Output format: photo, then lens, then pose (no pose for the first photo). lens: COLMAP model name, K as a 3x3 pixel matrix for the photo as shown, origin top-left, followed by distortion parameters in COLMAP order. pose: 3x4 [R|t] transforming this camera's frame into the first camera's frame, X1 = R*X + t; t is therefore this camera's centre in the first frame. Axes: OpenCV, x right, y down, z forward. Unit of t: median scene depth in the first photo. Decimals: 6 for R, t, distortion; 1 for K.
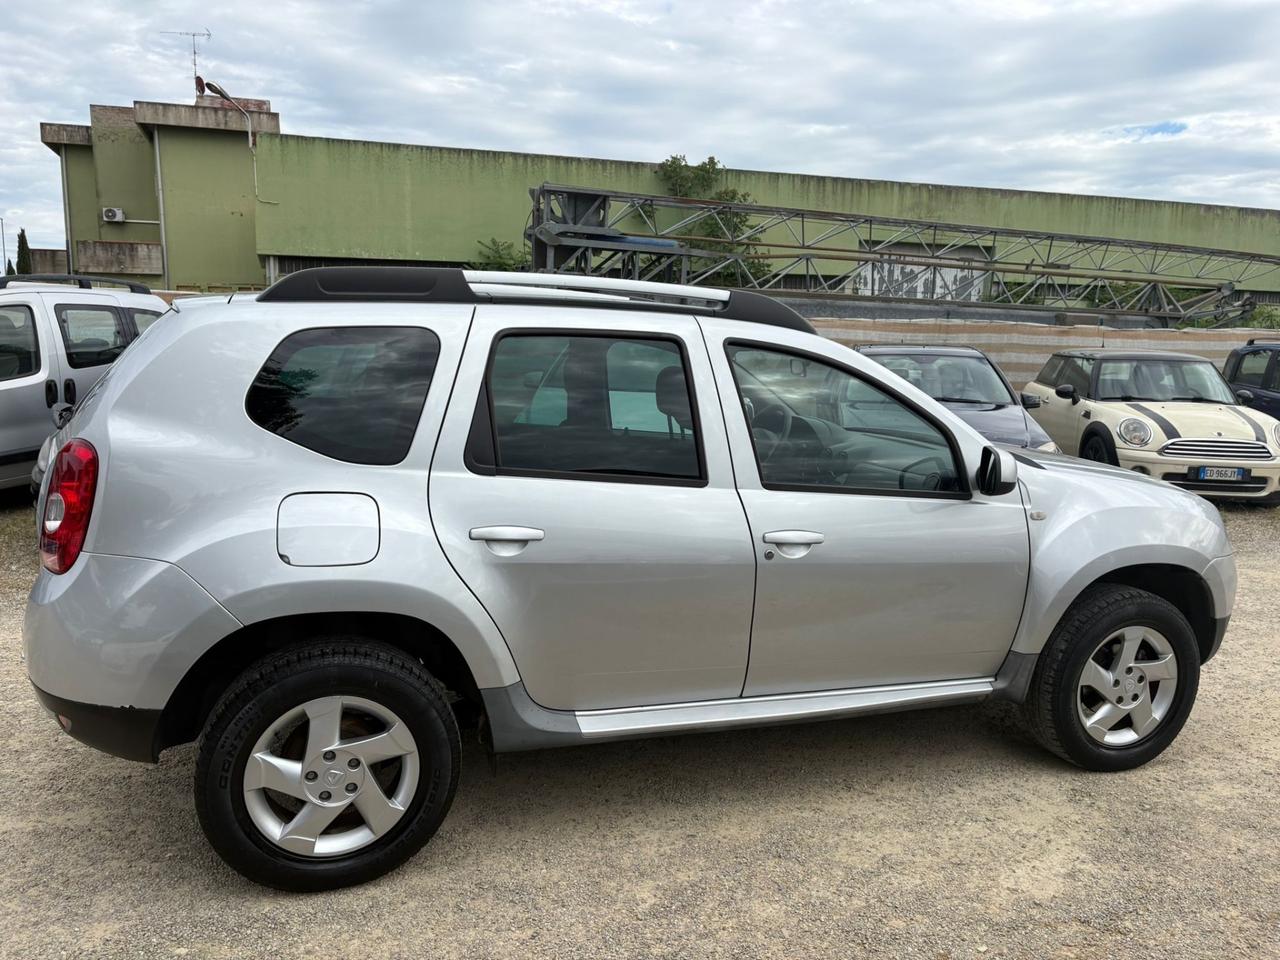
lens RADIAL K [[971.7, 0, 638.8], [0, 971.7, 477.4], [0, 0, 1]] dist [0.052569, -0.059221]
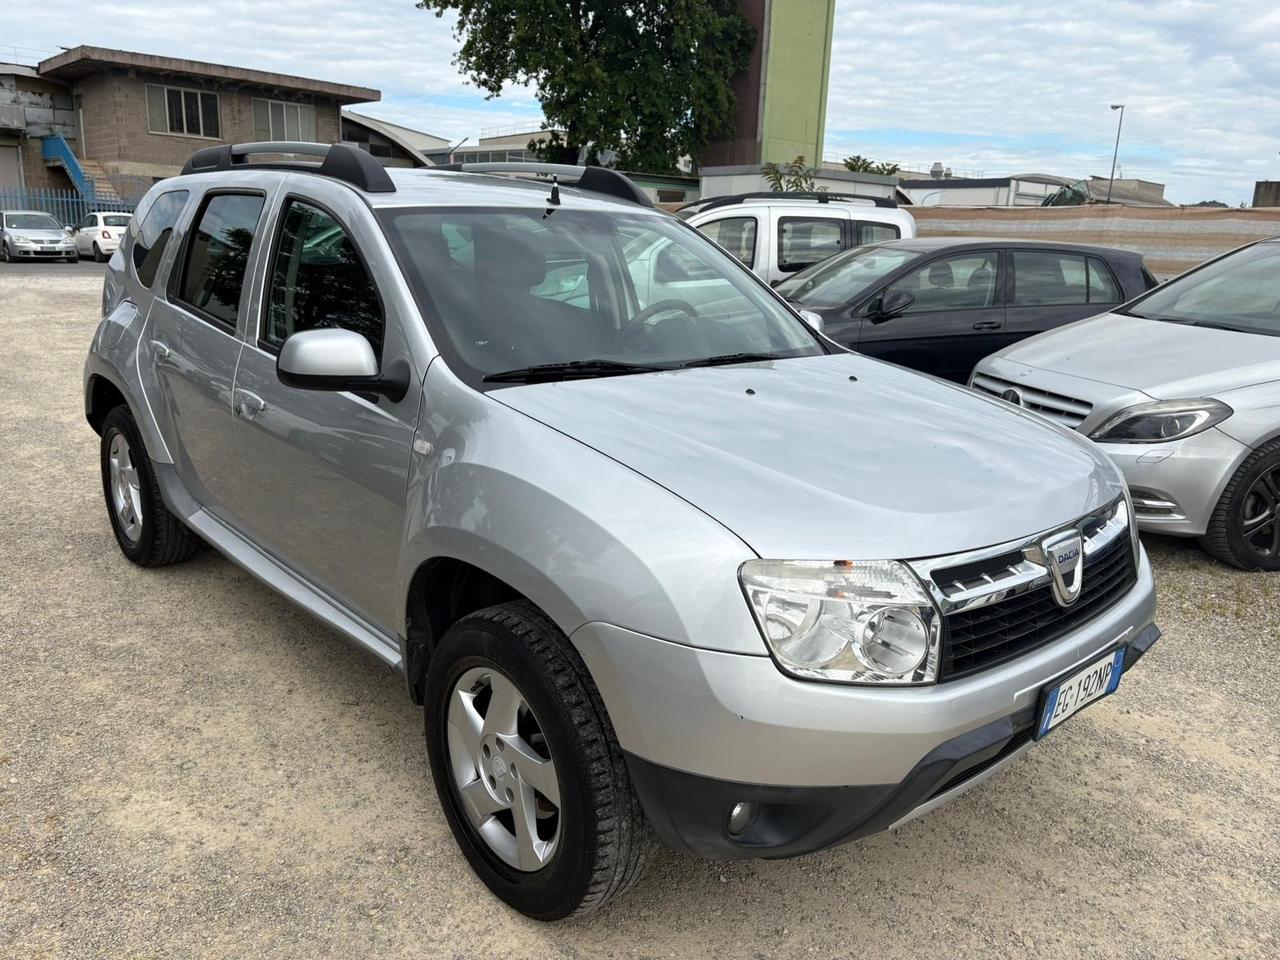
lens RADIAL K [[971.7, 0, 644.6], [0, 971.7, 484.7], [0, 0, 1]] dist [0.052569, -0.059221]
pose [[0.388339, 0.224575, -0.893733, 0.304843], [-0.166460, 0.970991, 0.171659, -0.022343], [0.906357, 0.082109, 0.414457, 0.240719]]
